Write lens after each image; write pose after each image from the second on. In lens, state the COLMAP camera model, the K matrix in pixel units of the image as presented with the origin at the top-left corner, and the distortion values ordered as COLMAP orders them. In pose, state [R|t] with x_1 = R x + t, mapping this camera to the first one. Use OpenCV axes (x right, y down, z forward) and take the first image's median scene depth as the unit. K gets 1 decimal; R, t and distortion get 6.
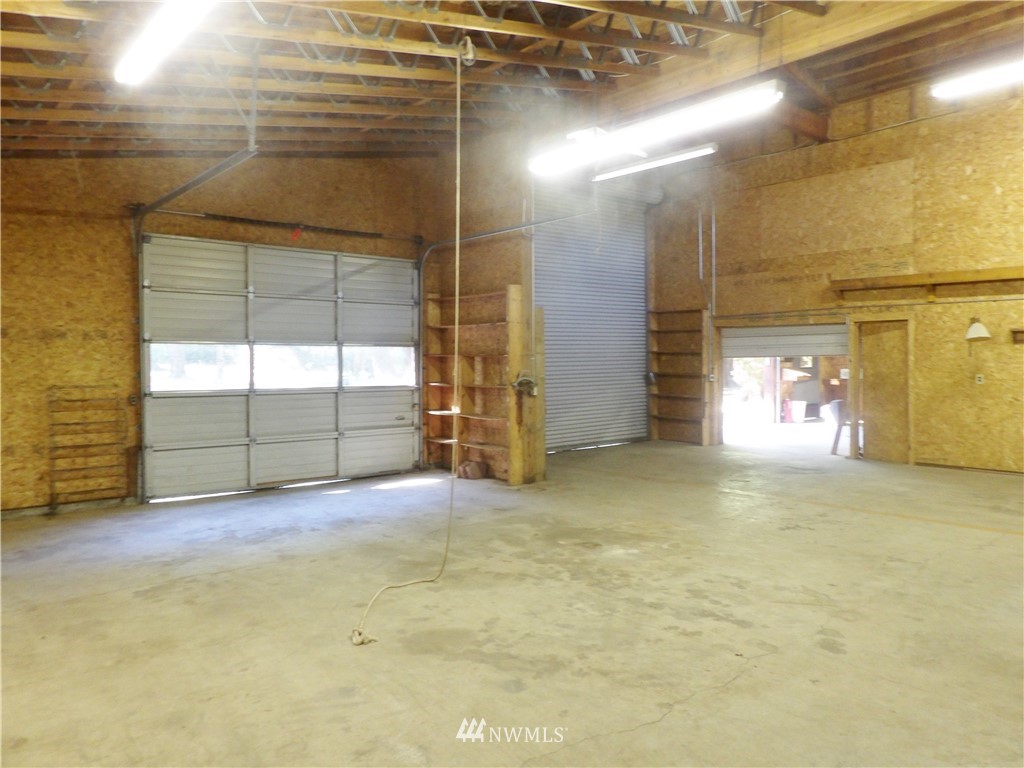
lens RADIAL K [[734.0, 0, 507.9], [0, 734.0, 384.1], [0, 0, 1]] dist [-0.022645, 0.030183]
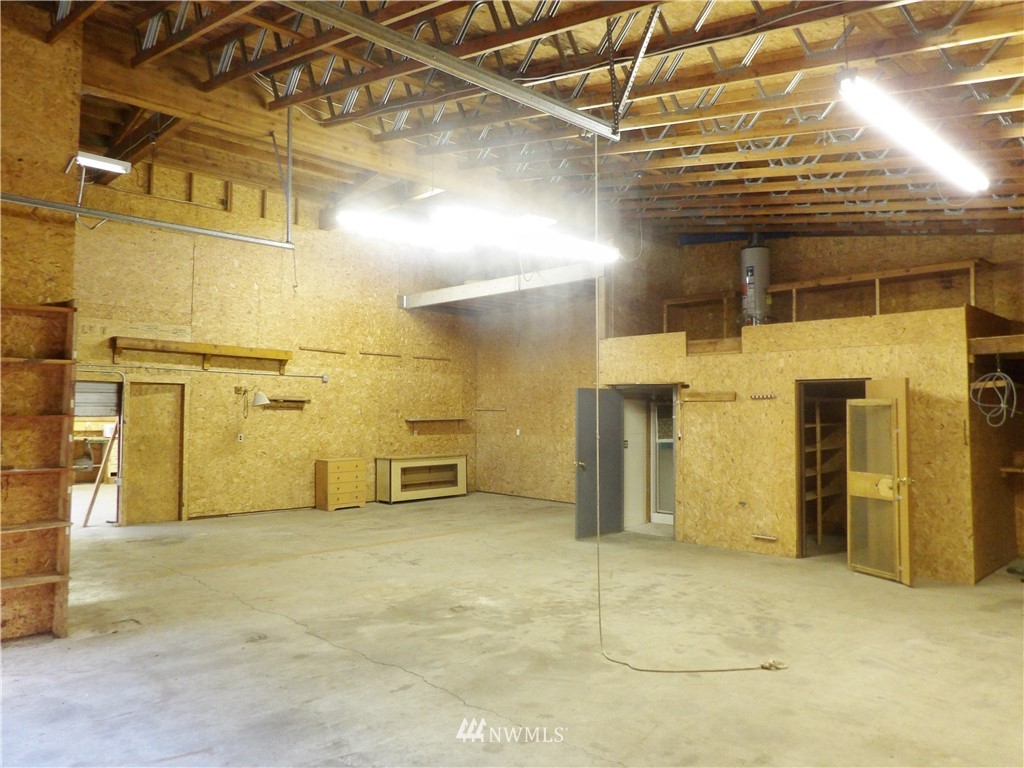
lens RADIAL K [[734.0, 0, 503.0], [0, 734.0, 379.6], [0, 0, 1]] dist [-0.022645, 0.030183]
pose [[-0.075280, 0.058105, 0.995468, -1.141439], [0.034978, 0.997840, -0.055598, -0.039590], [-0.996549, 0.030634, -0.077150, 1.291501]]
